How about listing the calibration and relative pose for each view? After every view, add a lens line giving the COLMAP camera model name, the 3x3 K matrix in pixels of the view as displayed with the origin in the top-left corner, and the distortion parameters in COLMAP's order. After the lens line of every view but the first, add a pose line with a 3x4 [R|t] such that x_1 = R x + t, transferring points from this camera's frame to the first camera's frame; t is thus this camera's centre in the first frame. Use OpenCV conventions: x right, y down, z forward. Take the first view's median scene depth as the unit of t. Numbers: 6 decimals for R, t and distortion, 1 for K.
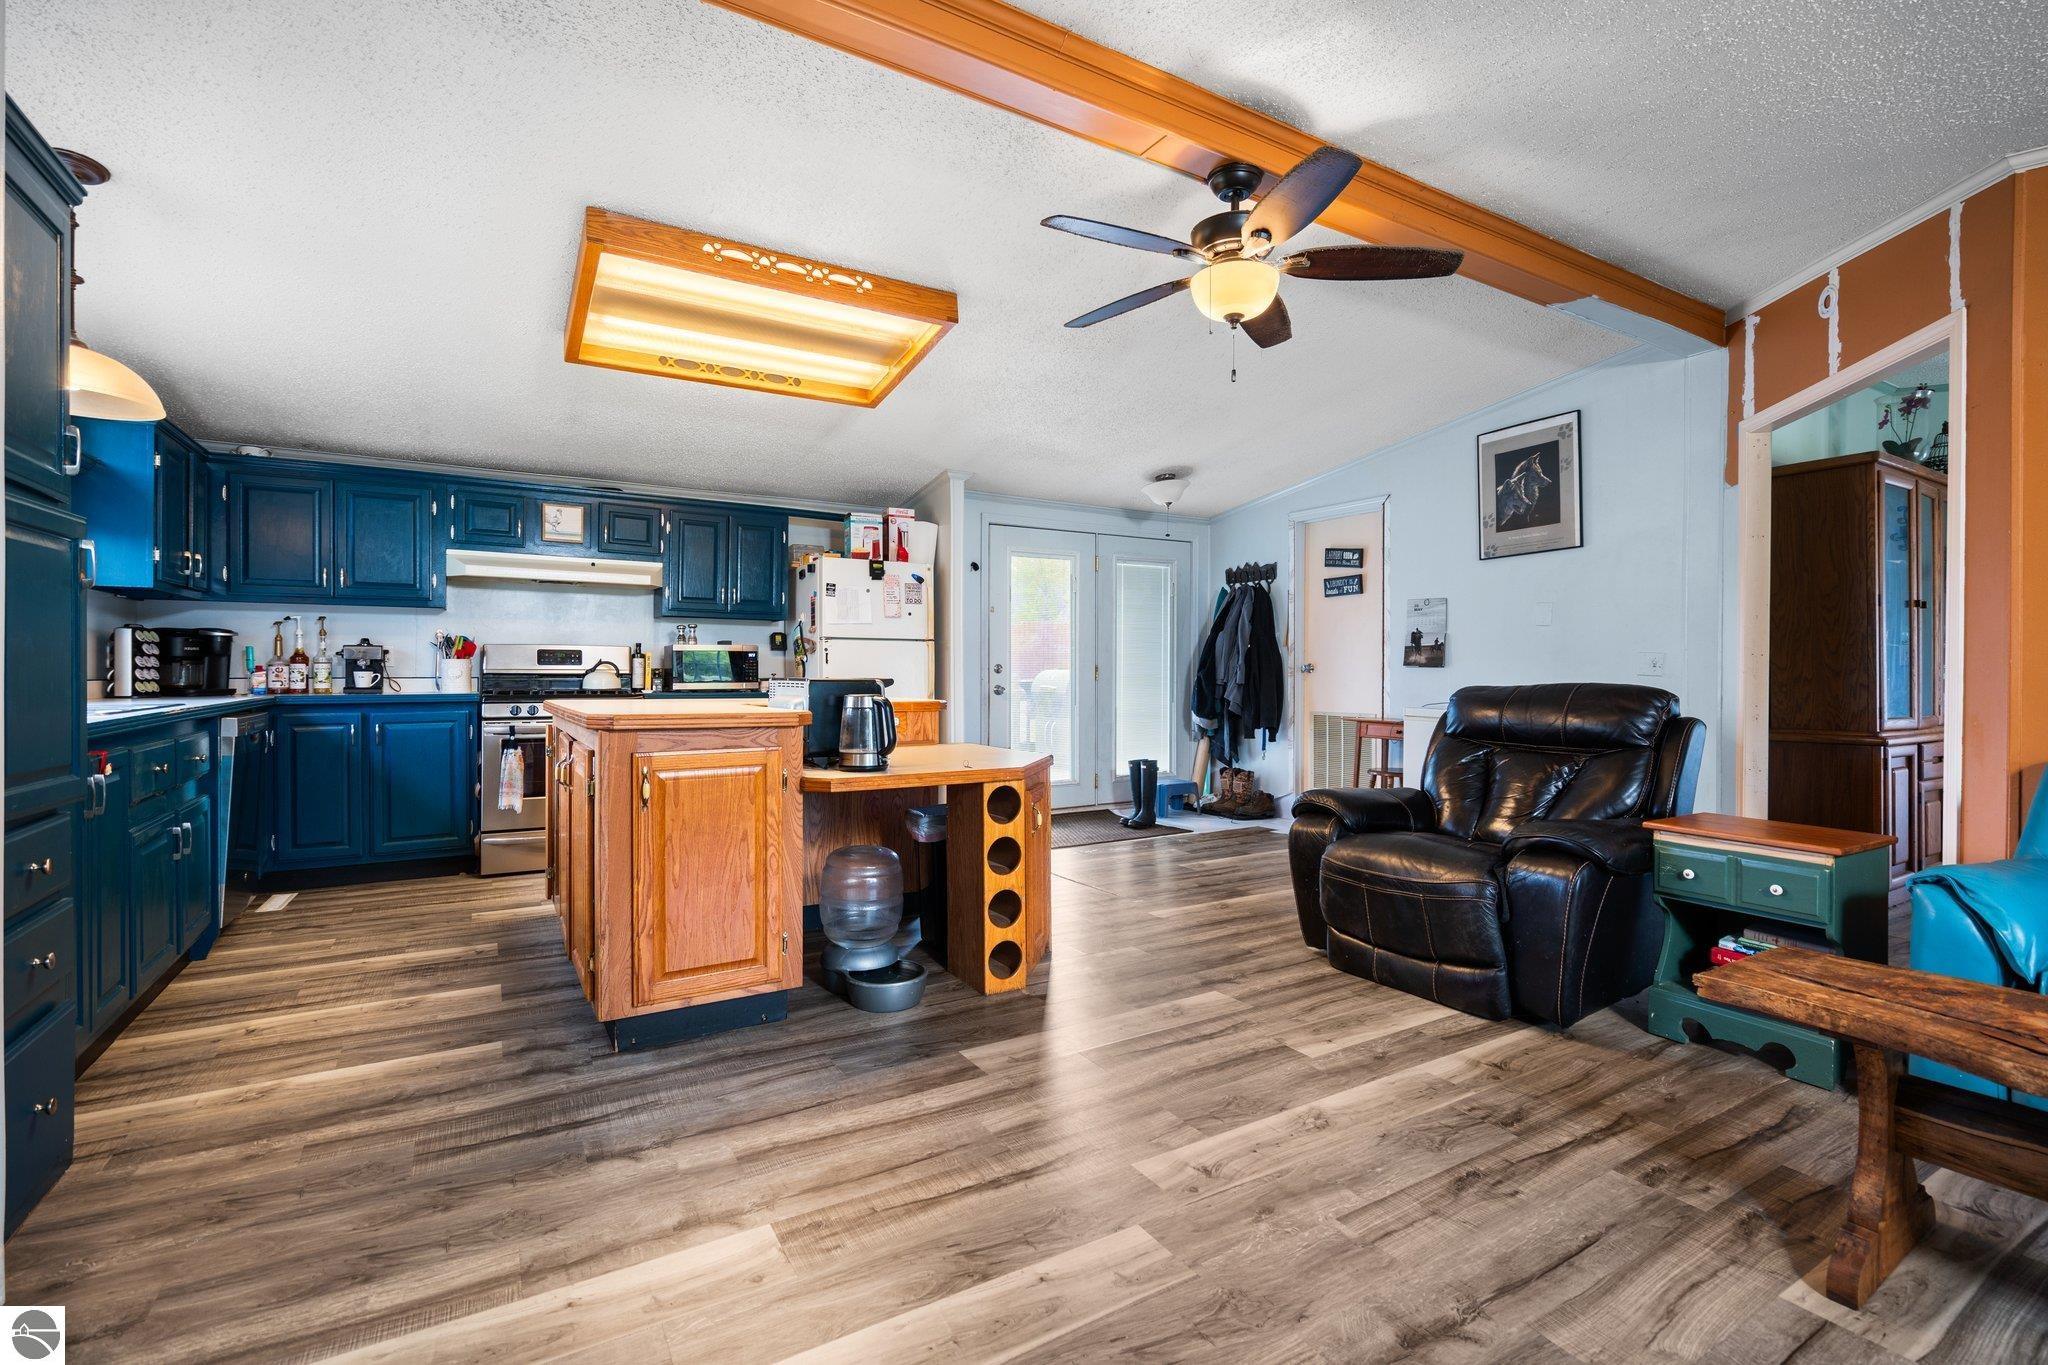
lens RADIAL K [[924.3, 0, 1022.2], [0, 924.3, 667.1], [0, 0, 1]] dist [-0.002282, 0.002252]
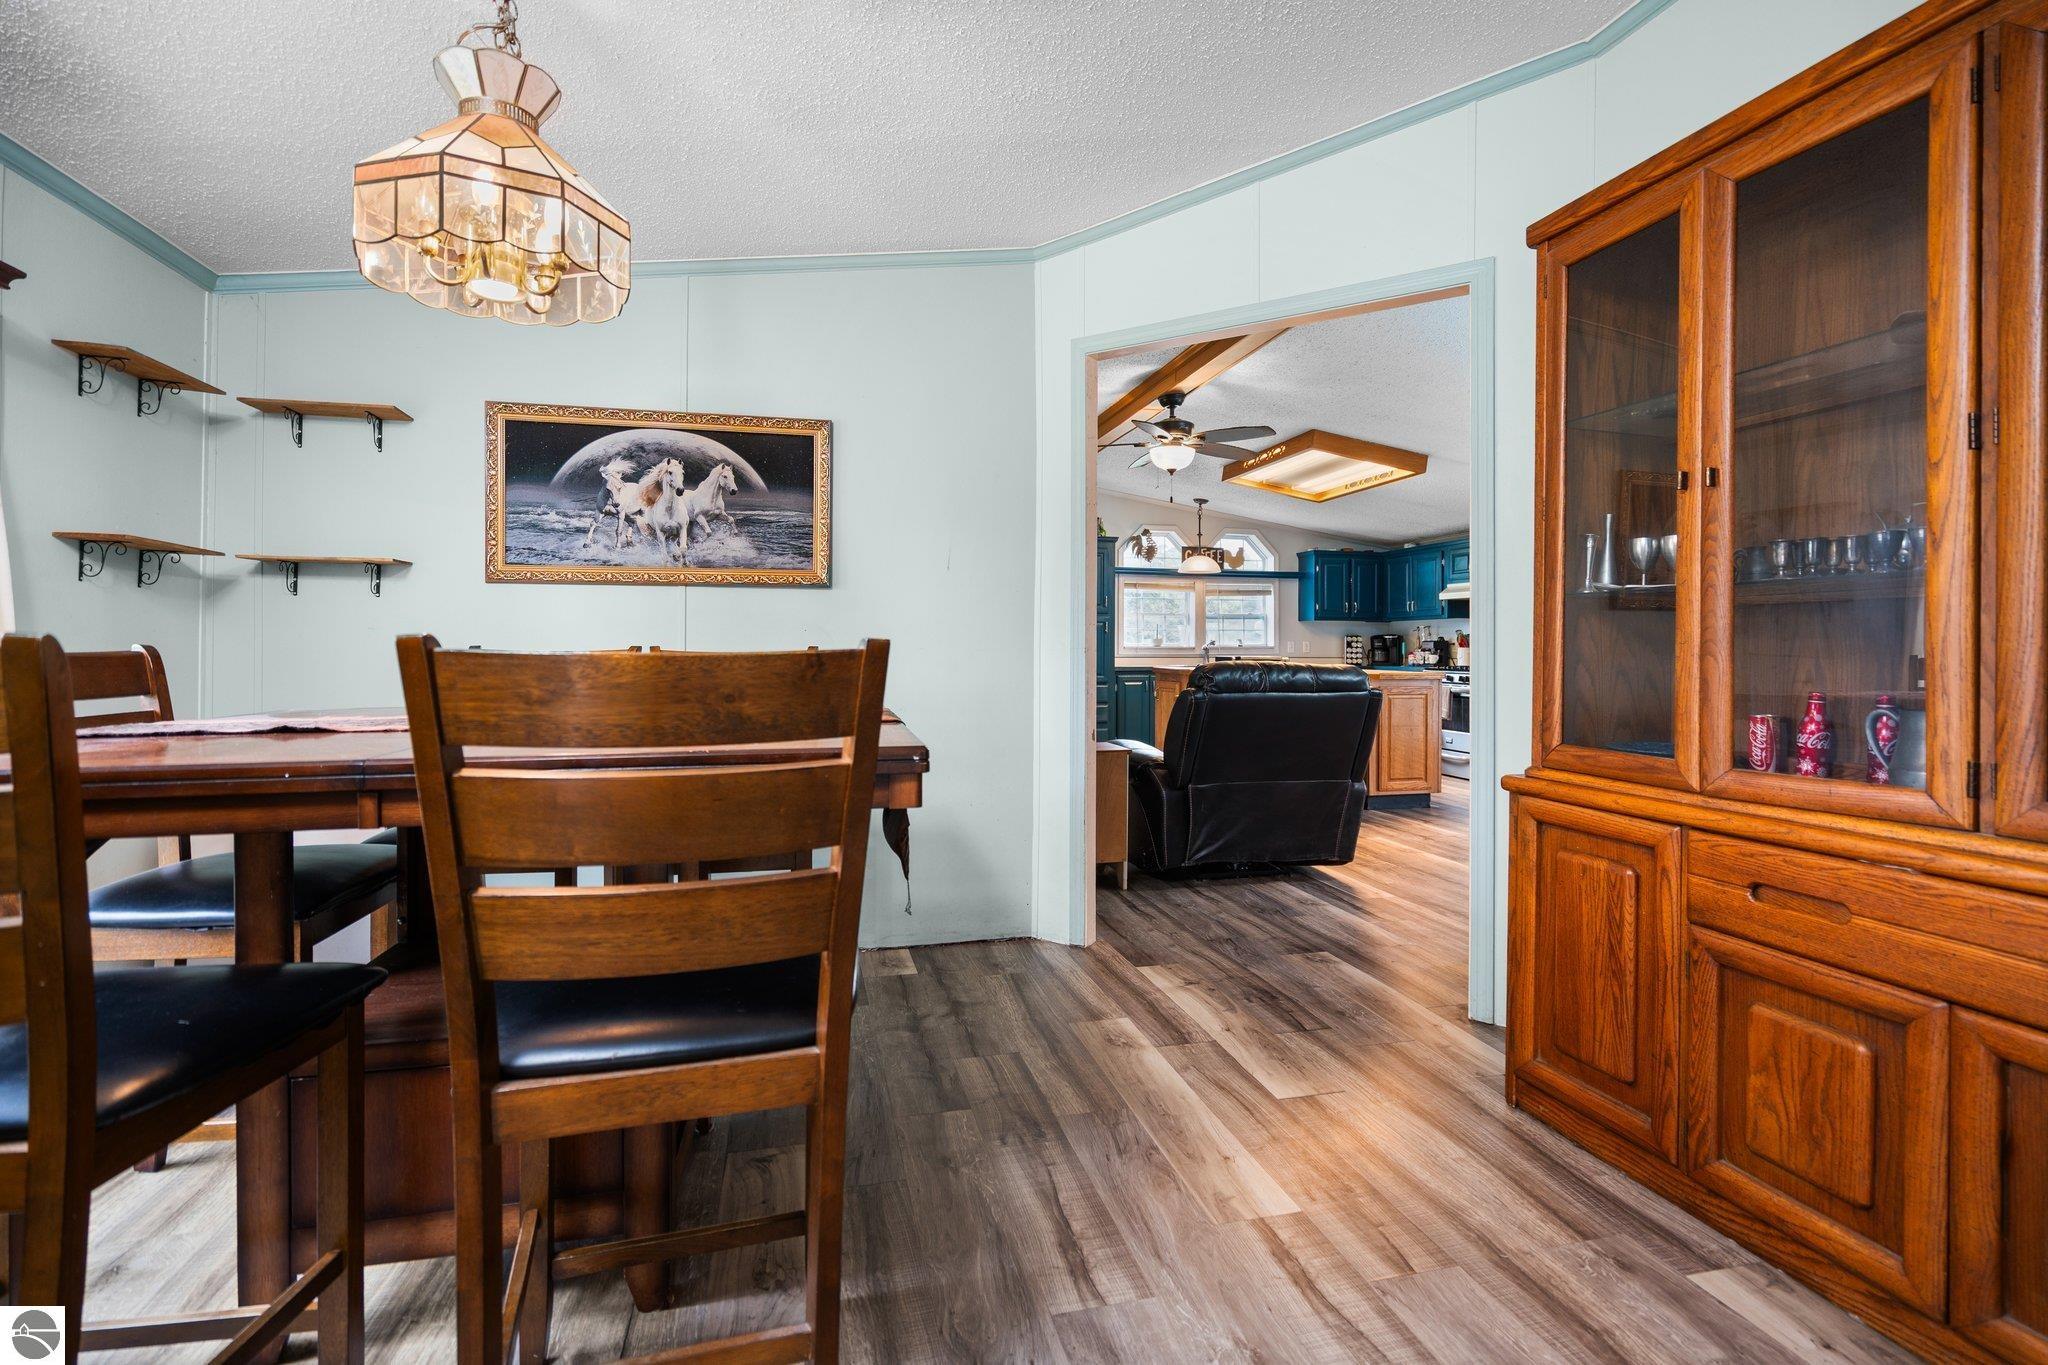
lens RADIAL K [[924.3, 0, 1019.5], [0, 924.3, 652.1], [0, 0, 1]] dist [-0.002282, 0.002252]
pose [[-0.306630, -0.005768, -0.951811, 1.322938], [-0.007156, 0.999967, -0.003754, 0.012230], [0.951802, 0.005660, -0.306661, 0.789142]]
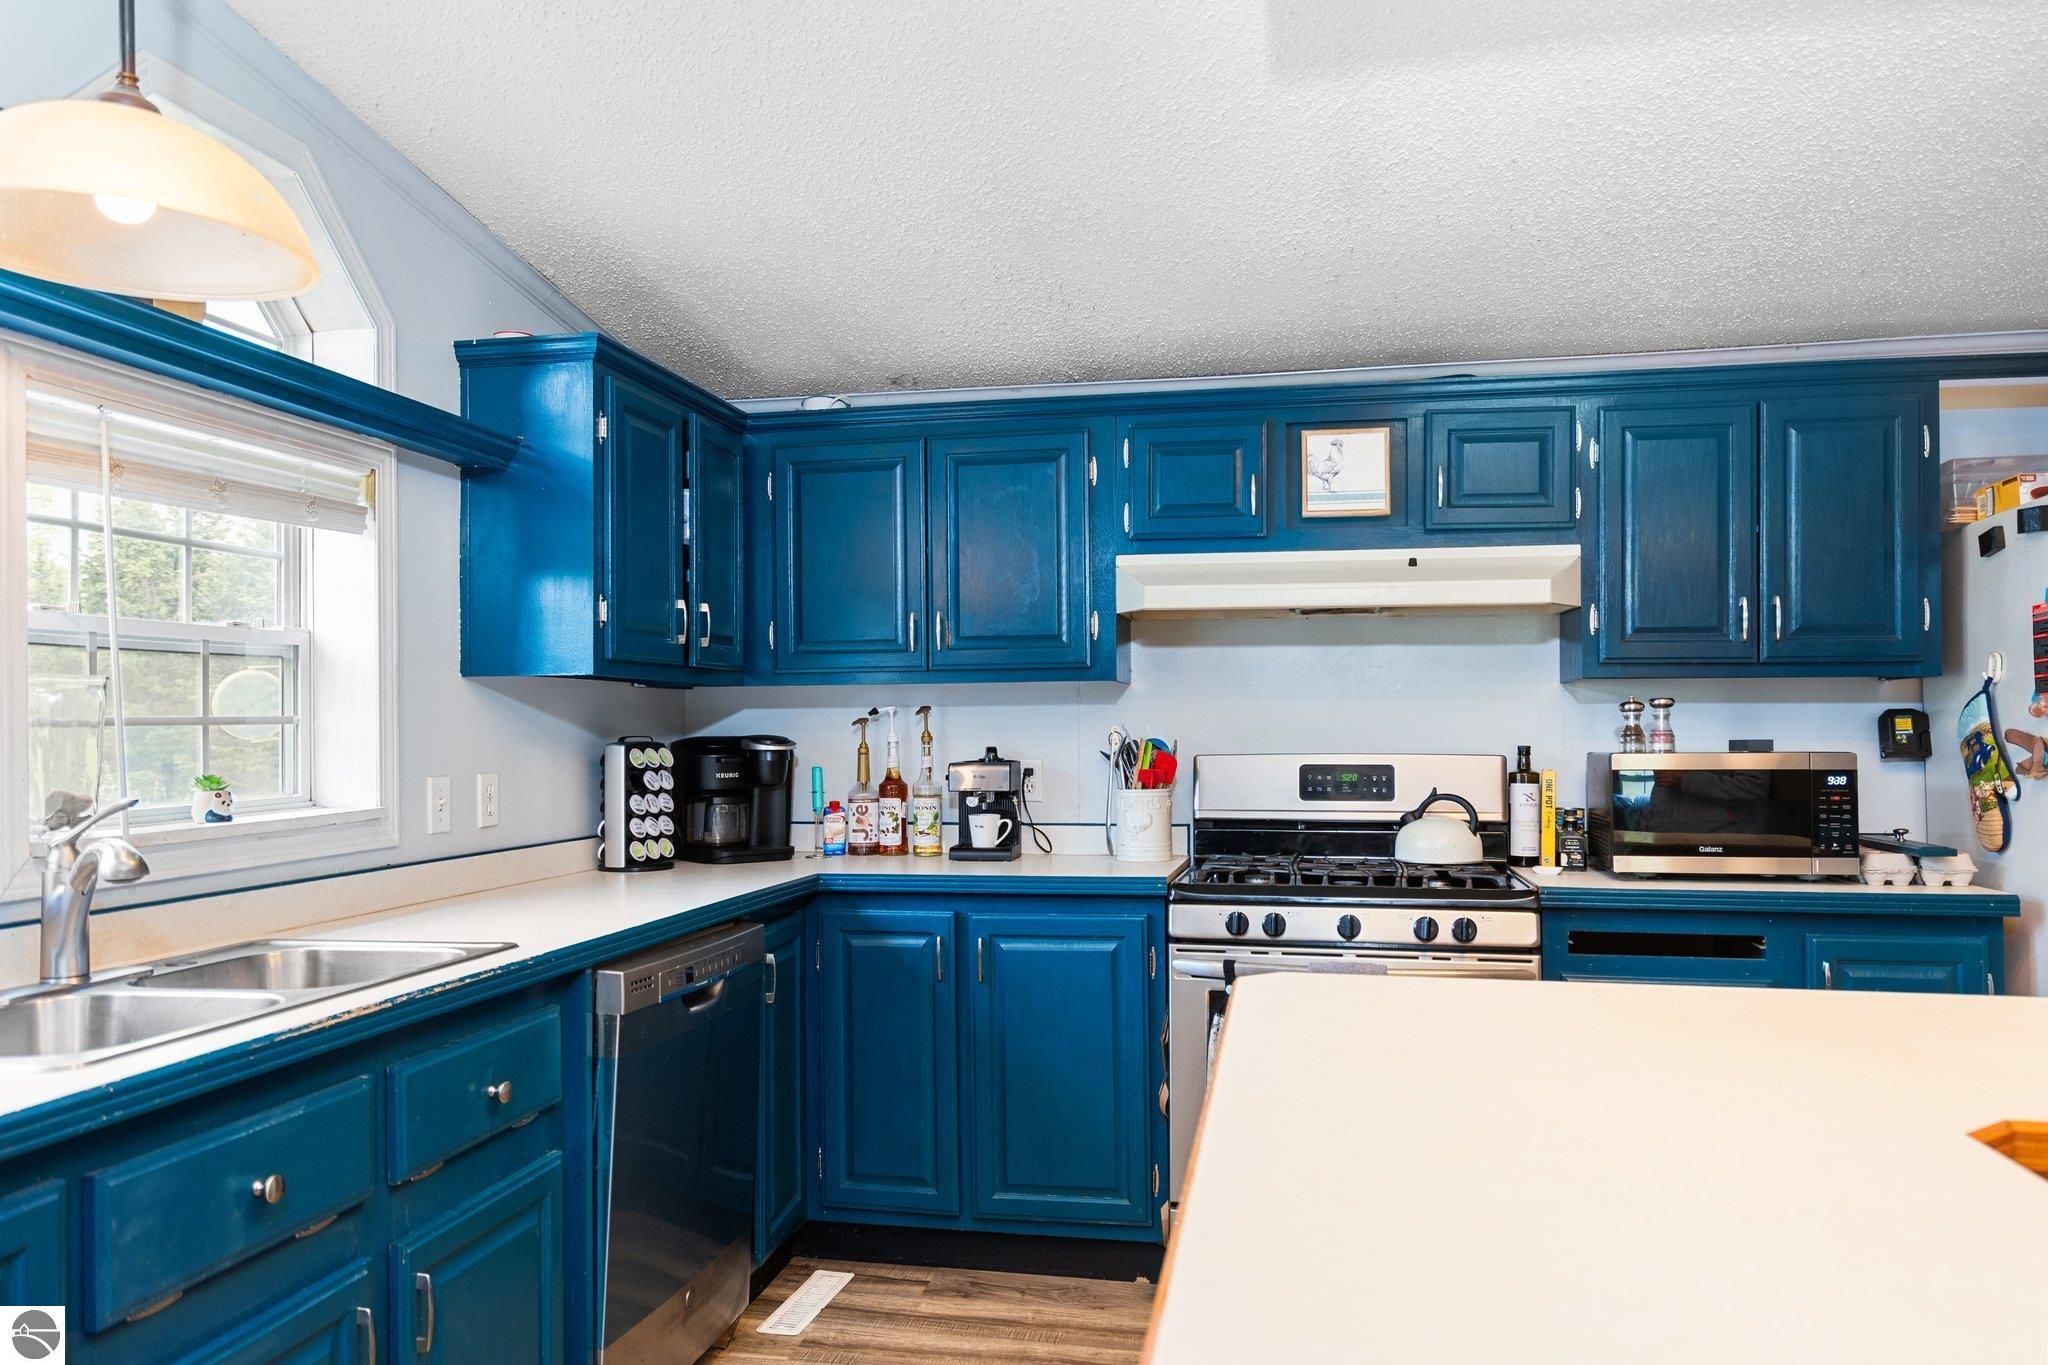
lens RADIAL K [[1444.4, 0, 1031.1], [0, 1444.4, 715.9], [0, 0, 1]] dist [0.011638, 0.001489]
pose [[0.745035, -0.014401, -0.666870, -0.175485], [0.009493, 0.999895, -0.010986, -0.040402], [0.666958, 0.001854, 0.745093, 0.440482]]
